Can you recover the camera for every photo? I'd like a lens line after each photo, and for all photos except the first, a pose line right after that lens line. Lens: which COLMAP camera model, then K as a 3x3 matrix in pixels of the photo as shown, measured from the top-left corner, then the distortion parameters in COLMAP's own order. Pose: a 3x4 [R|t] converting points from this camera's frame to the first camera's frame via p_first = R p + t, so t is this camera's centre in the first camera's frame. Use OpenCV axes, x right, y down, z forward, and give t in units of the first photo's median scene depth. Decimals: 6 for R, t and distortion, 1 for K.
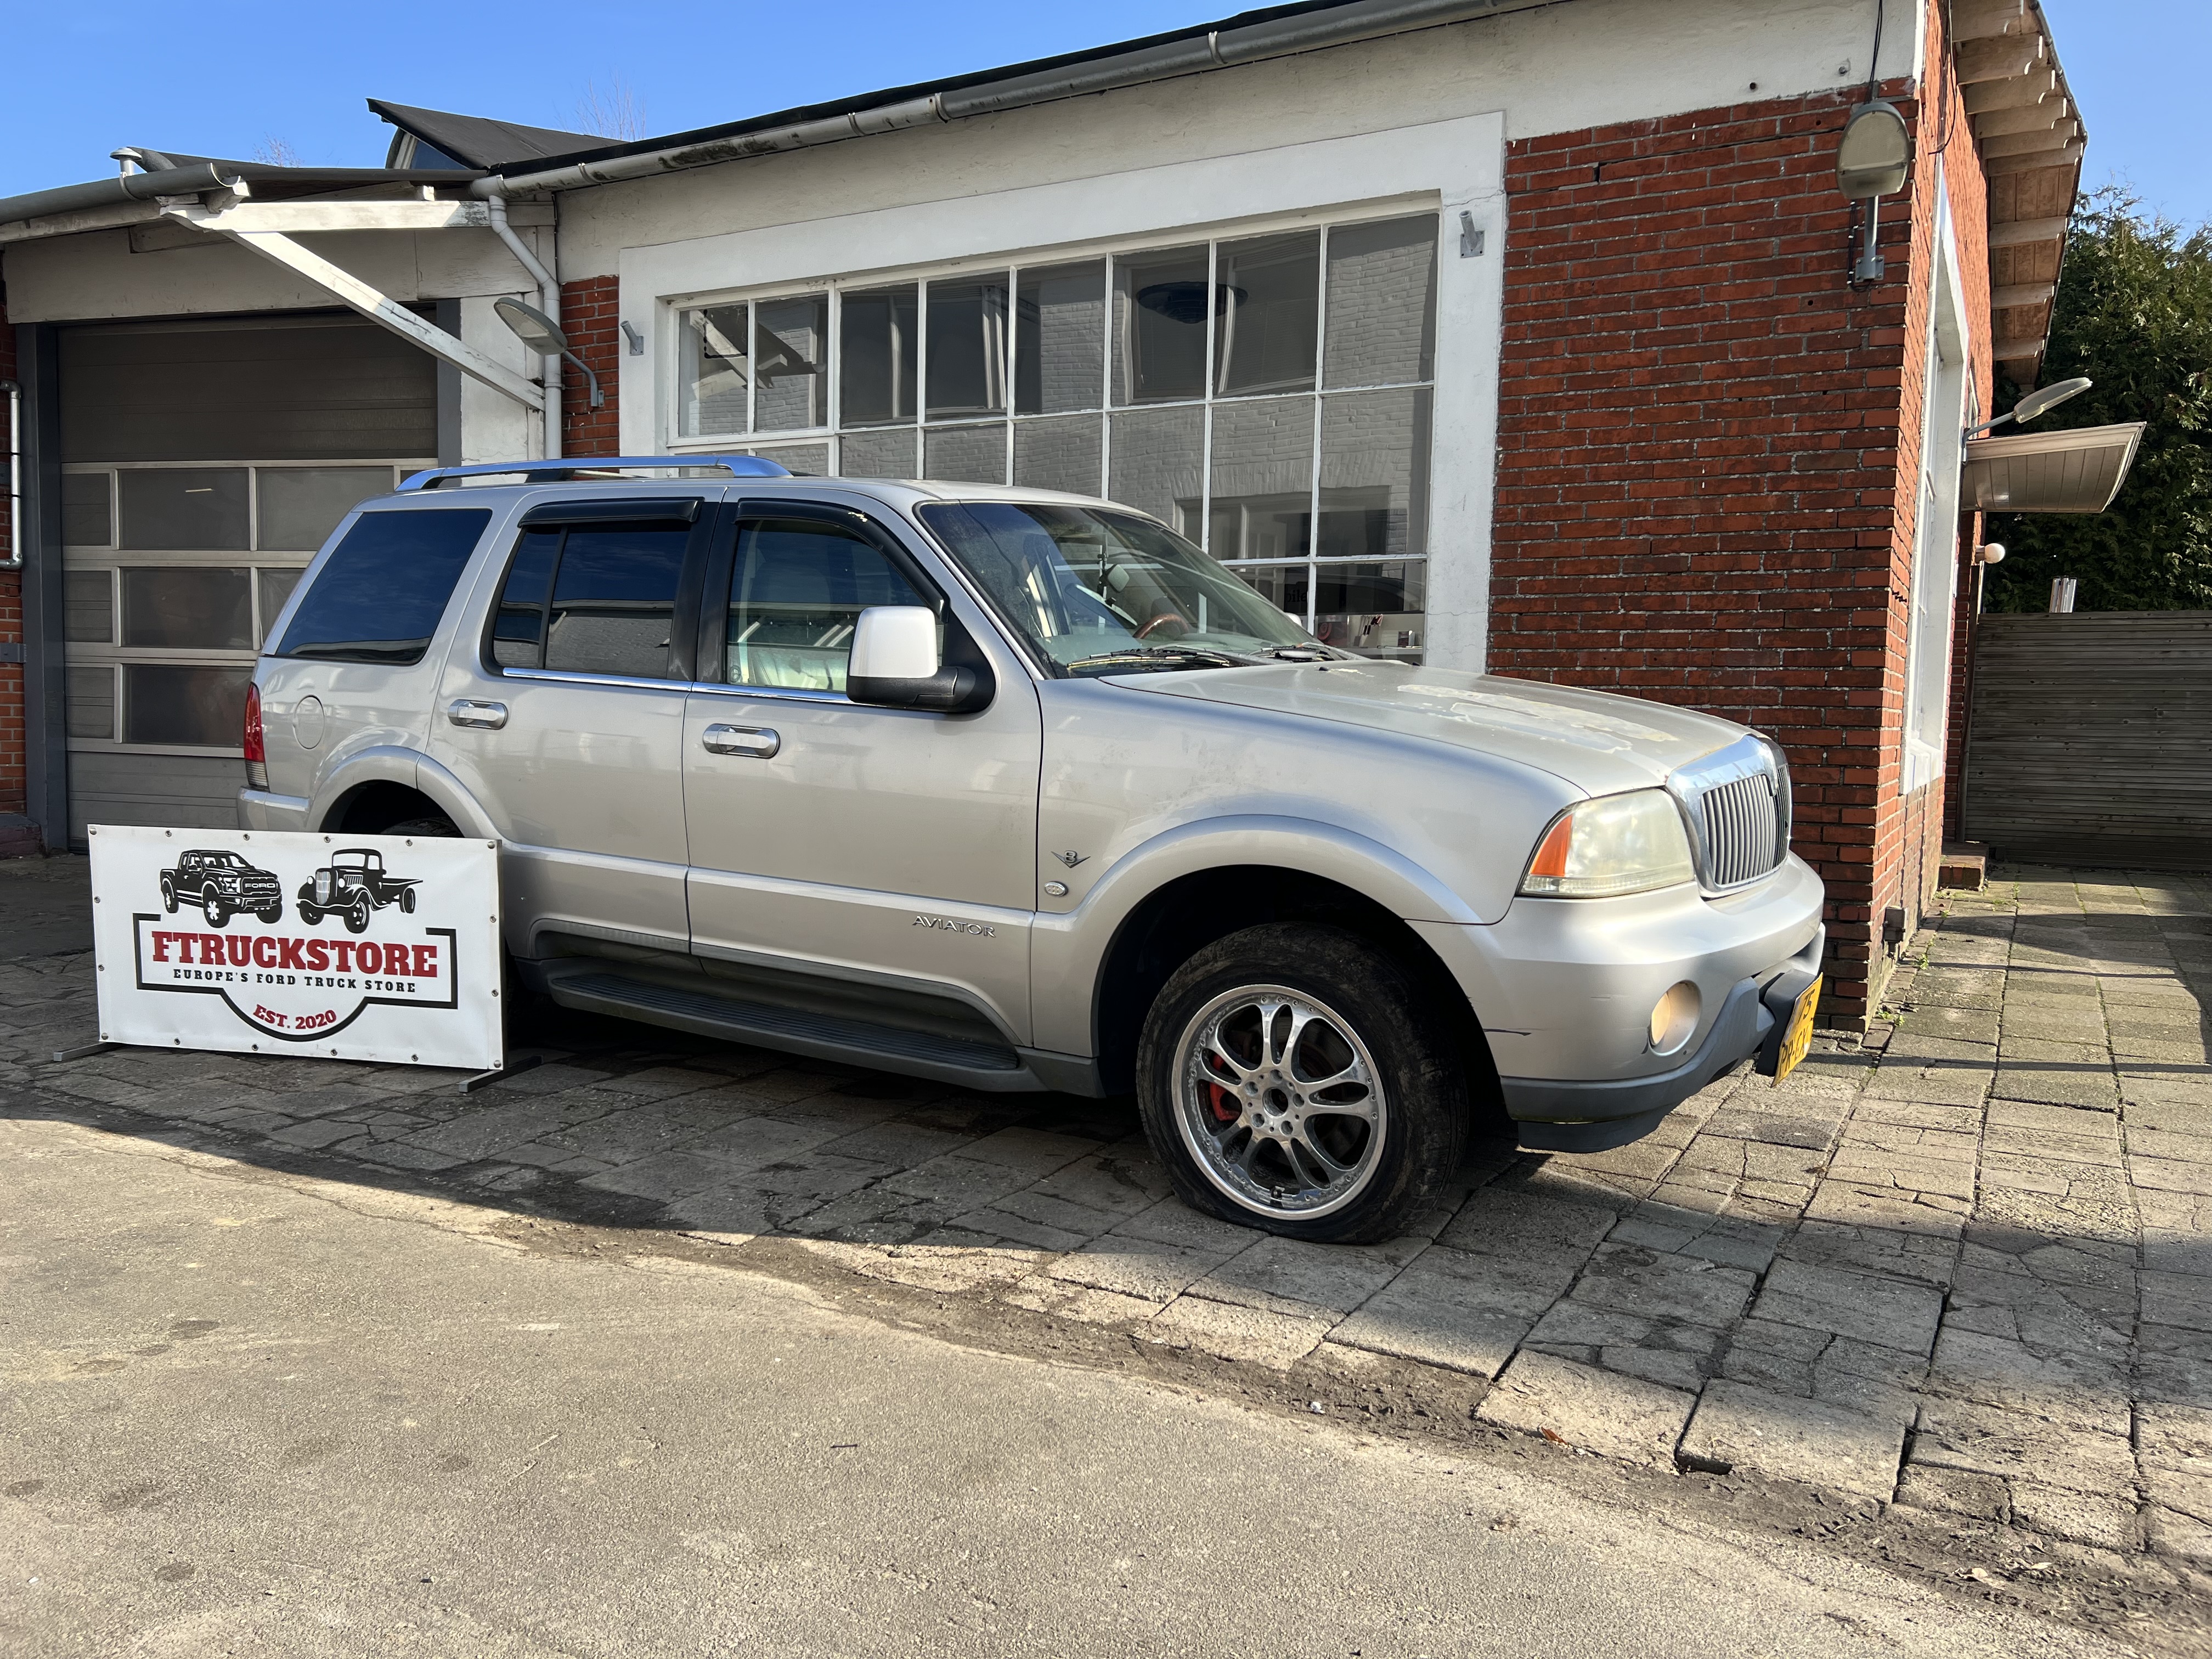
lens RADIAL K [[1698.3, 0, 1106.0], [0, 1698.3, 829.5], [0, 0, 1]] dist [0.002876, 0.007375]
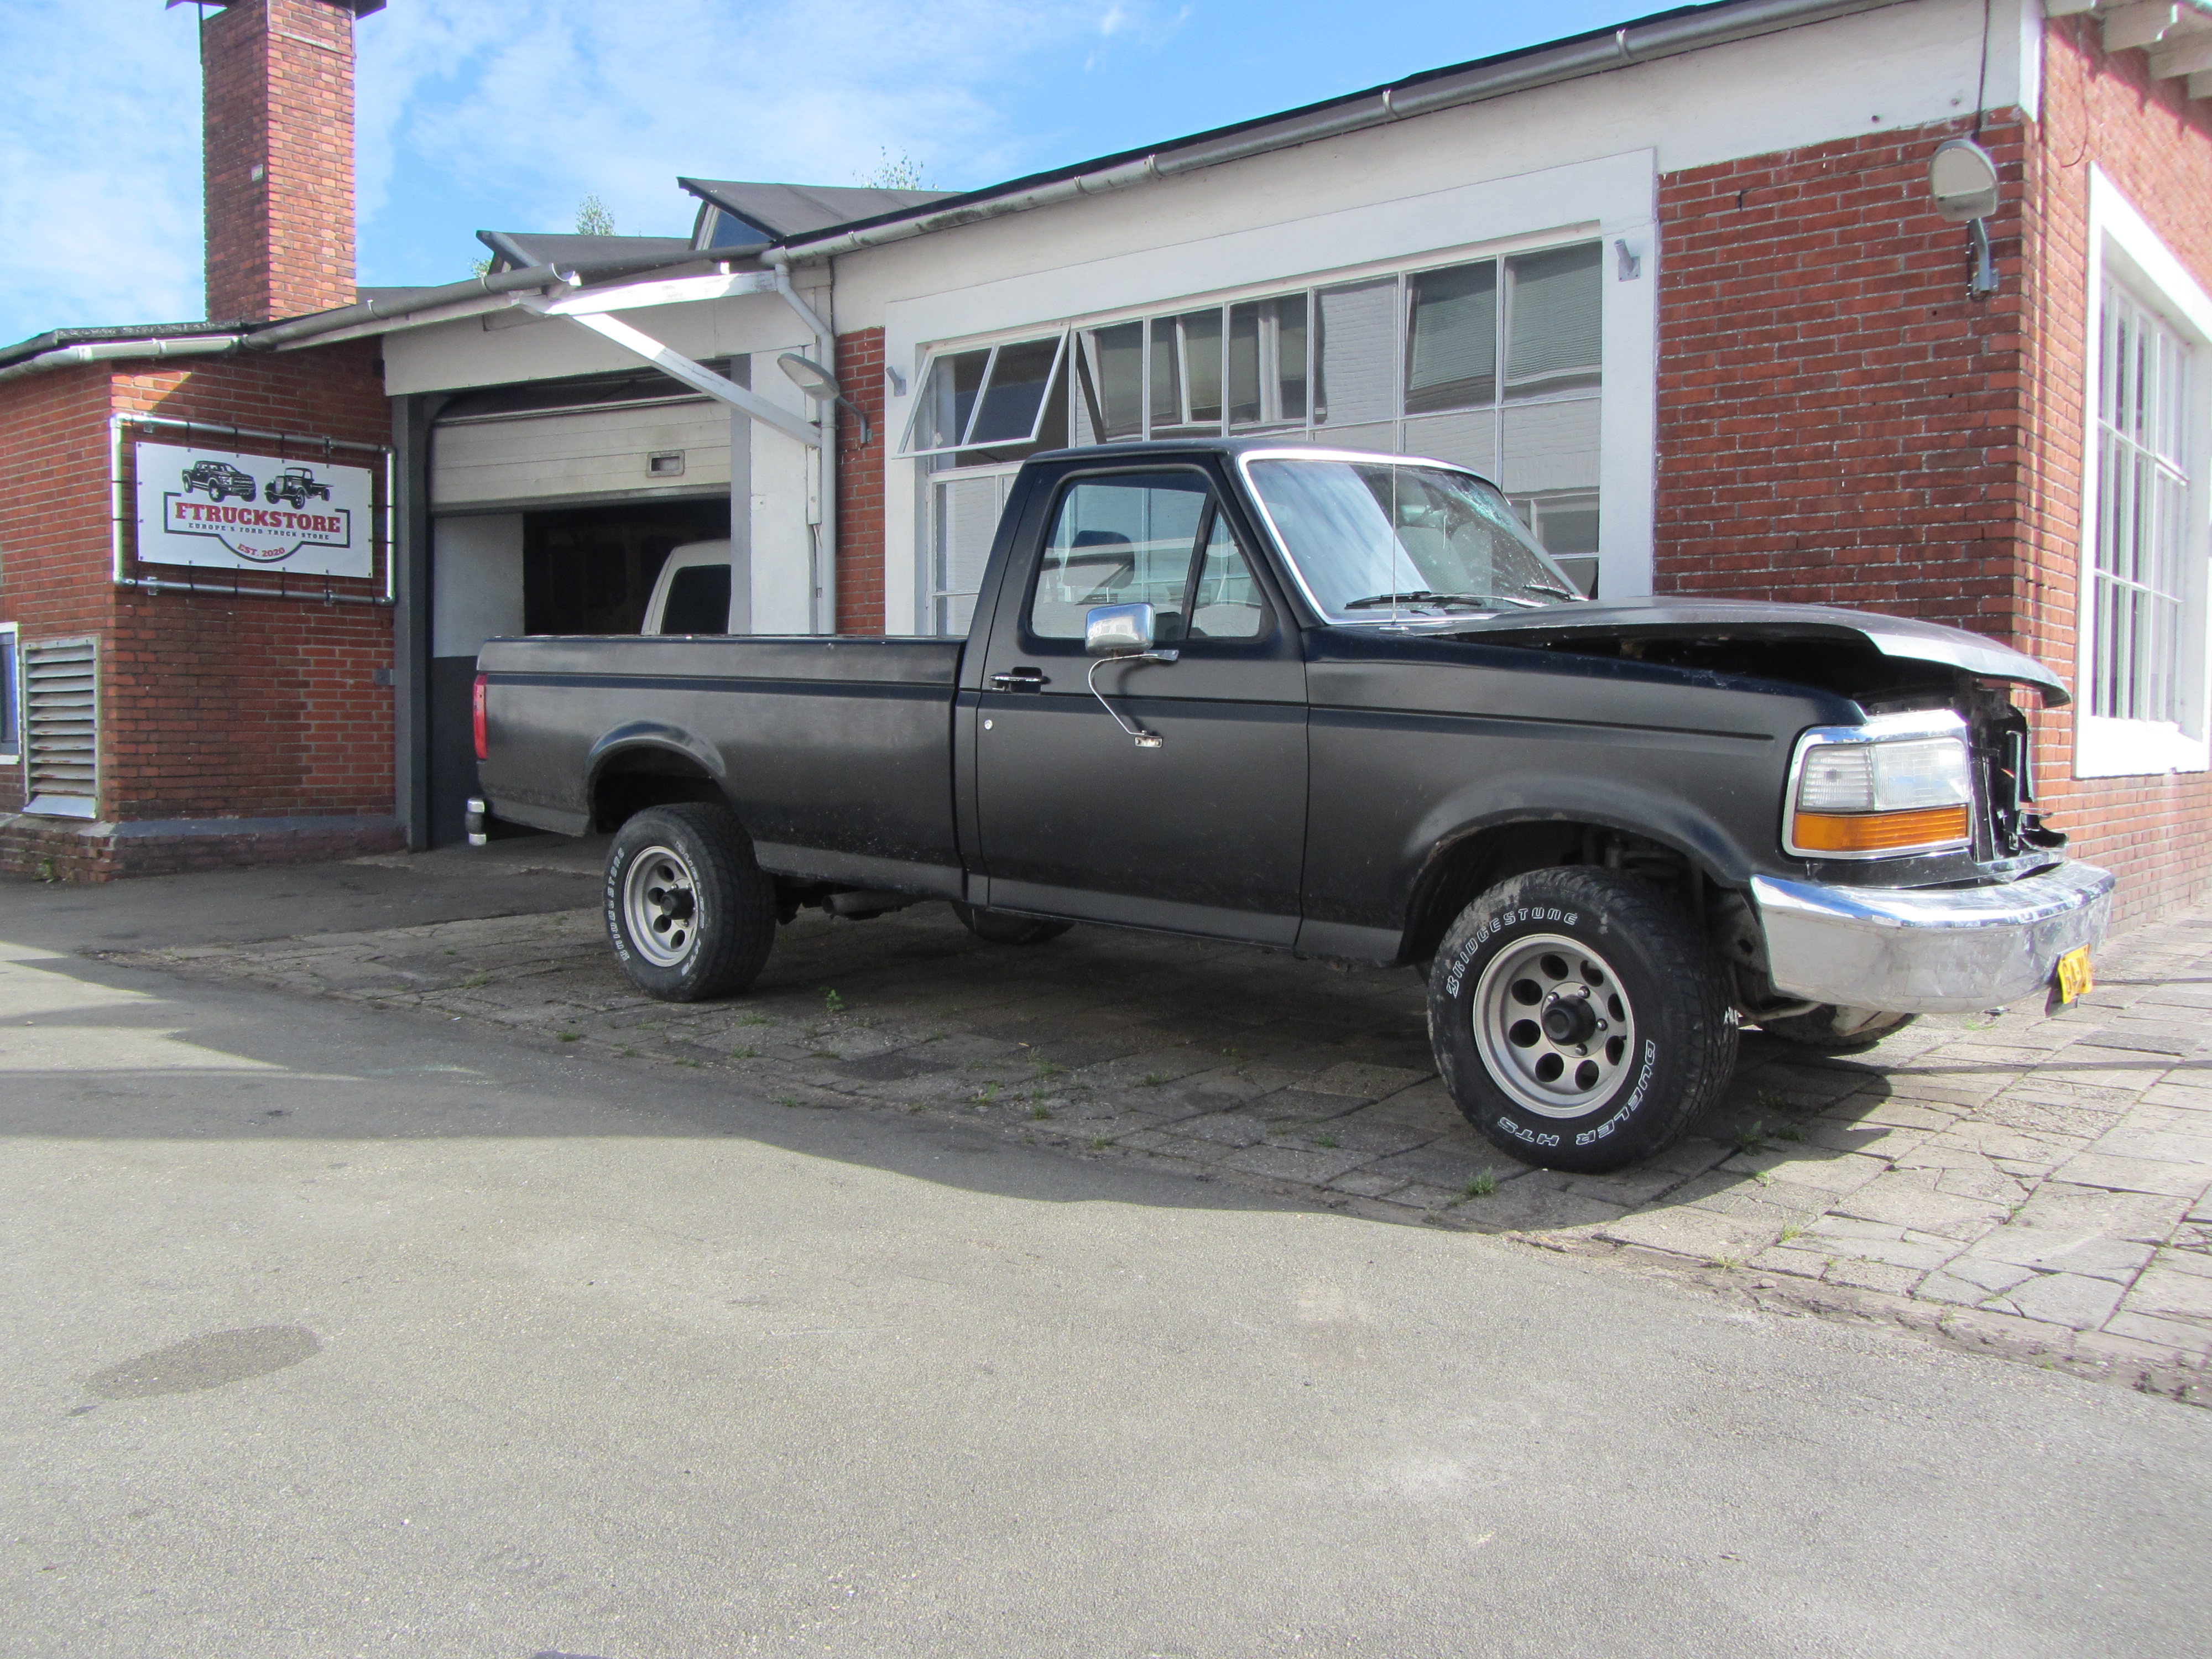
lens RADIAL K [[1846.9, 0, 1128.4], [0, 1846.9, 817.6], [0, 0, 1]] dist [-0.056625, -0.003077]
pose [[0.984813, -0.006161, -0.173510, 0.103036], [0.002105, 0.999720, -0.023549, 0.032133], [0.173606, 0.022826, 0.984551, -0.196524]]
